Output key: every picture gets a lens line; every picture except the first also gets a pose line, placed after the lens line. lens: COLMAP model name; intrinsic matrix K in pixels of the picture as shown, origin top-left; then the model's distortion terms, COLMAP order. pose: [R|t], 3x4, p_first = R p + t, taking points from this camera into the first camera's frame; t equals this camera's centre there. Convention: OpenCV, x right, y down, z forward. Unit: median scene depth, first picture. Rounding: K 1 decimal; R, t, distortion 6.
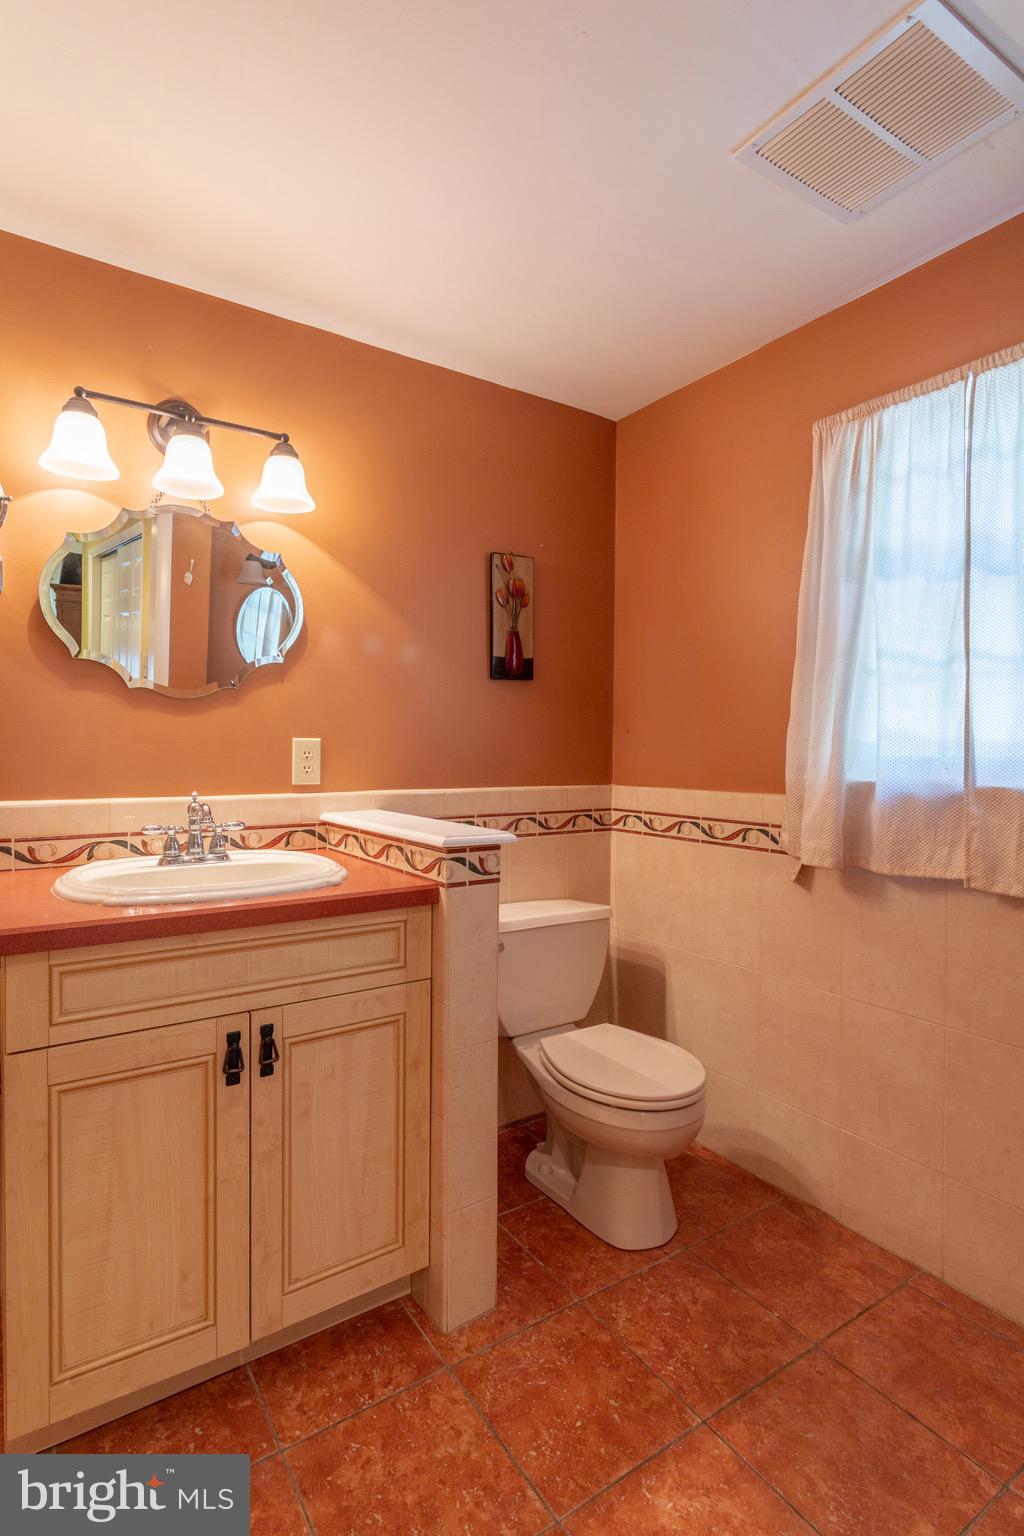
lens RADIAL K [[746.5, 0, 450.8], [0, 746.5, 766.5], [0, 0, 1]] dist [-0.001127, 0.001503]
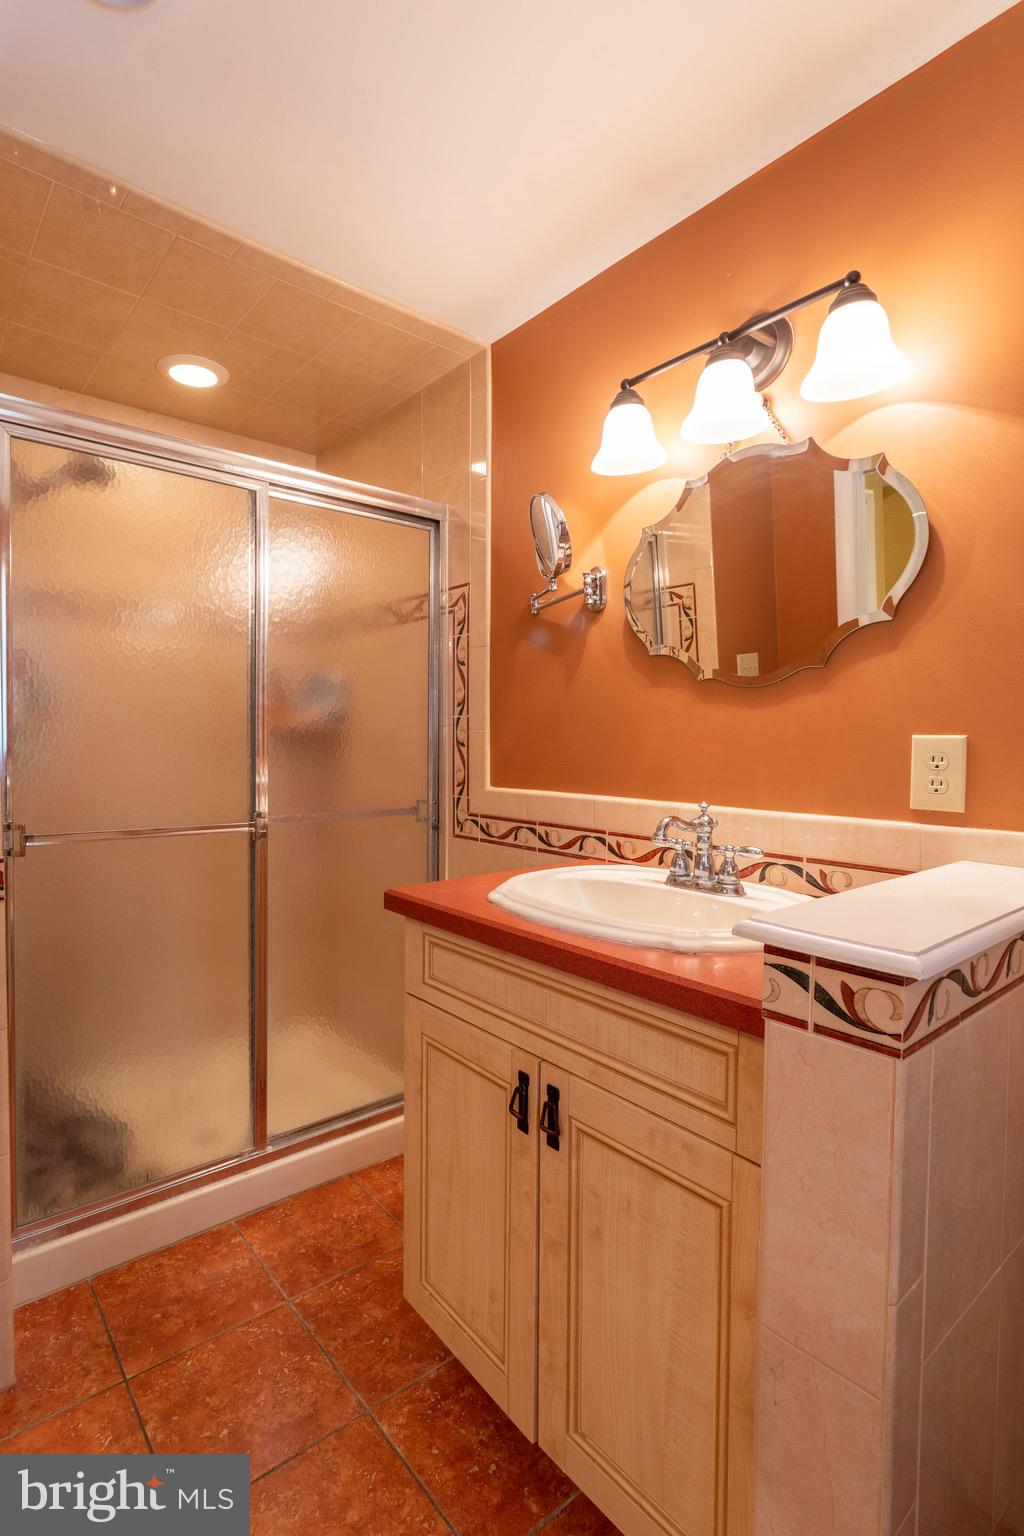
lens RADIAL K [[746.5, 0, 450.8], [0, 746.5, 766.5], [0, 0, 1]] dist [-0.001127, 0.001503]
pose [[0.103445, 0.033780, -0.994061, 0.483503], [-0.029717, 0.999082, 0.030858, -0.024850], [0.994191, 0.026349, 0.104354, 0.700228]]
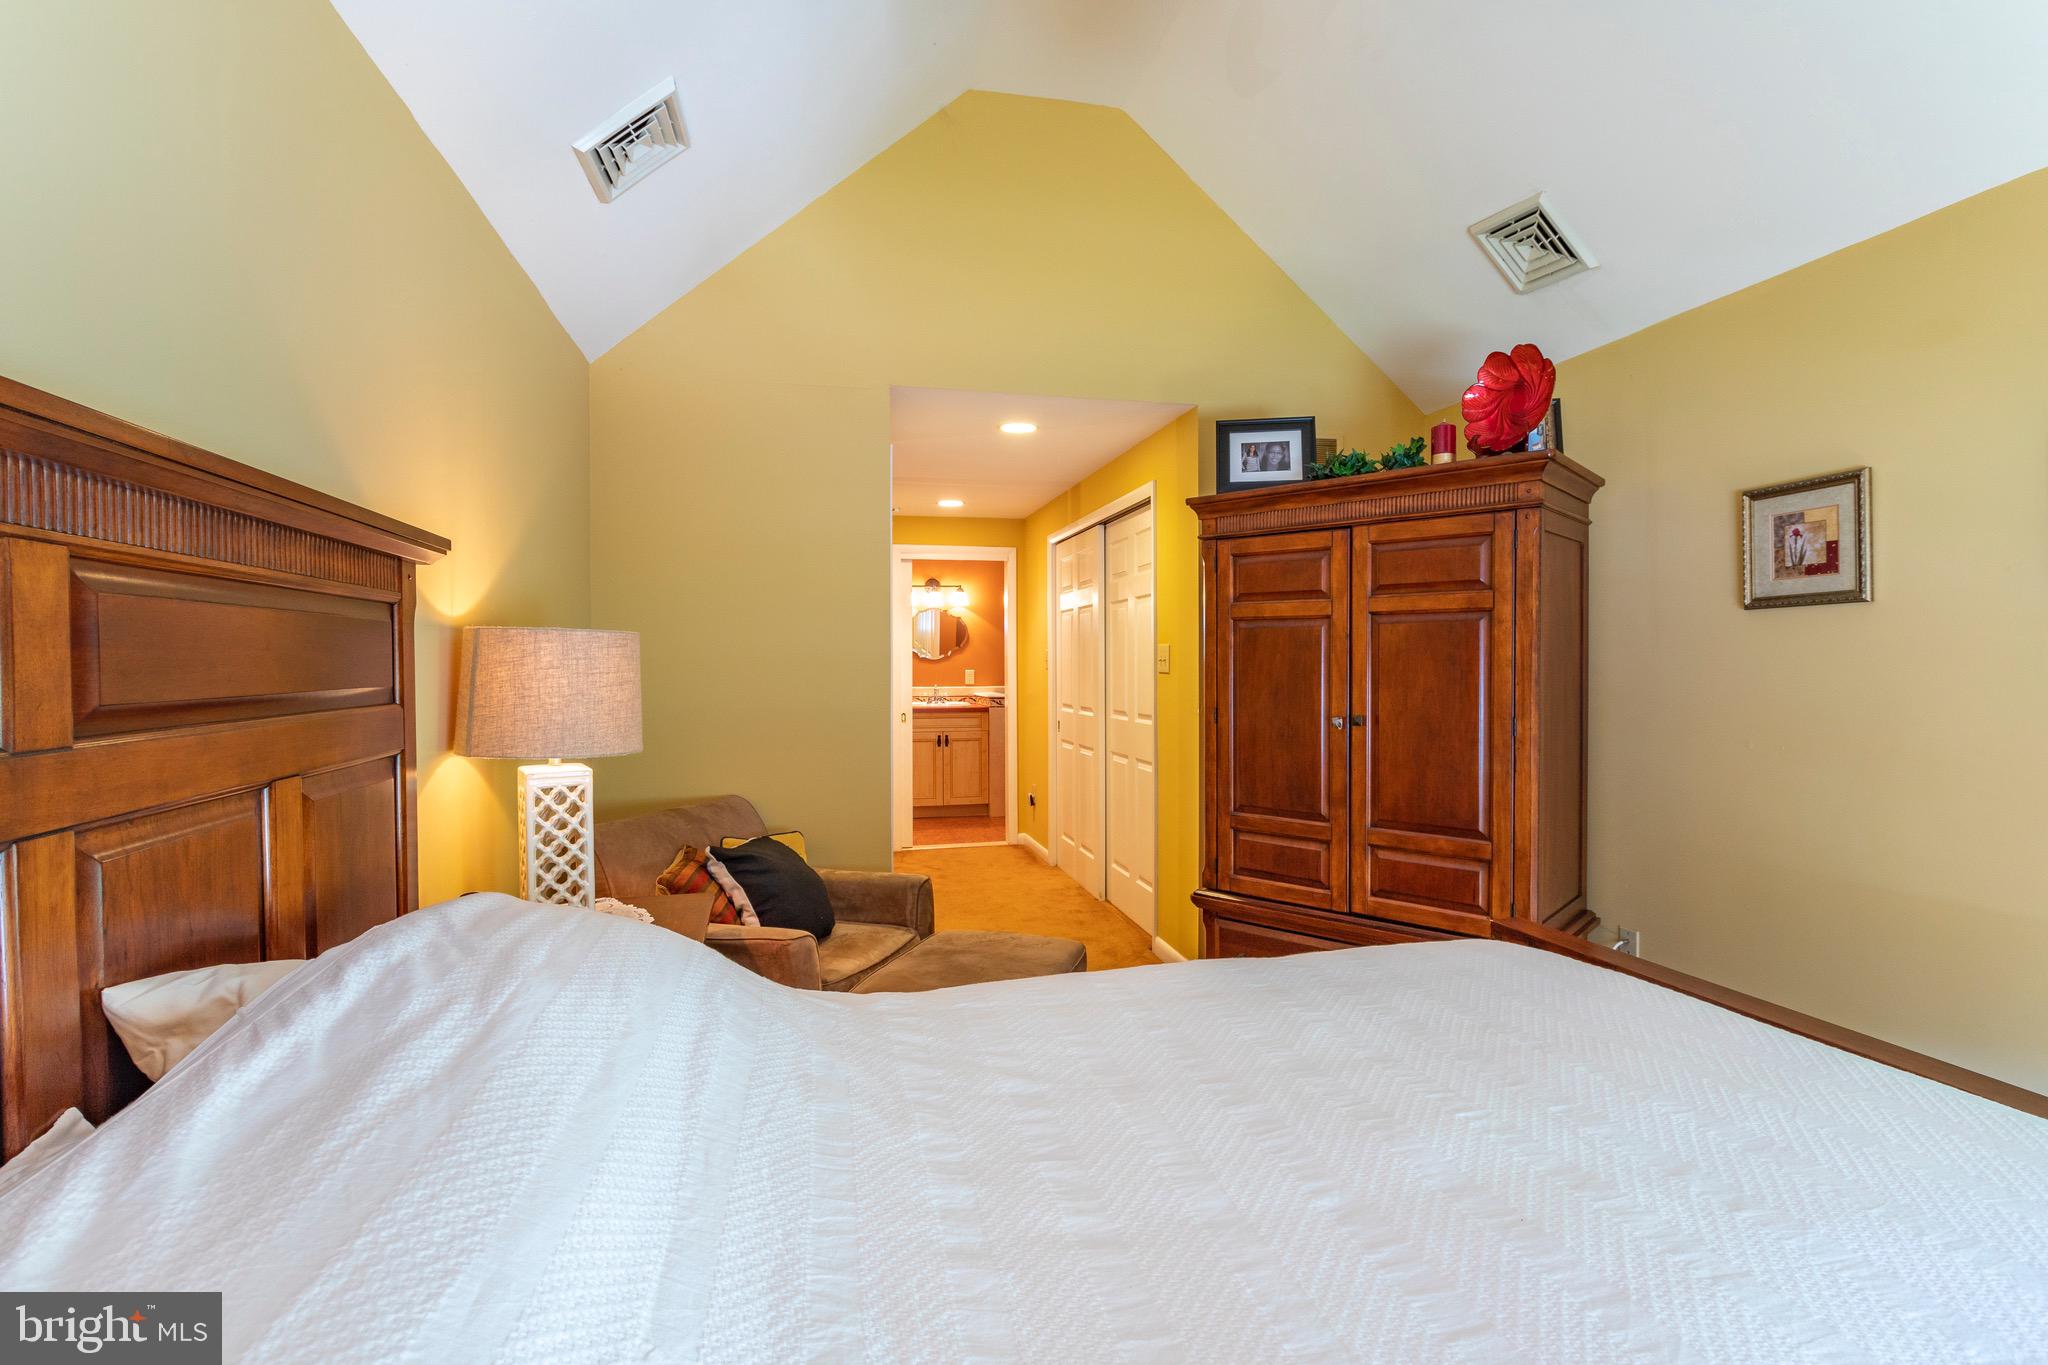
lens RADIAL K [[995.3, 0, 1066.6], [0, 995.3, 678.3], [0, 0, 1]] dist [-0.001127, 0.001503]
pose [[0.959325, -0.005750, -0.282245, 1.911388], [0.003791, 0.999965, -0.007489, 0.043436], [0.282278, 0.006114, 0.959313, -4.066194]]
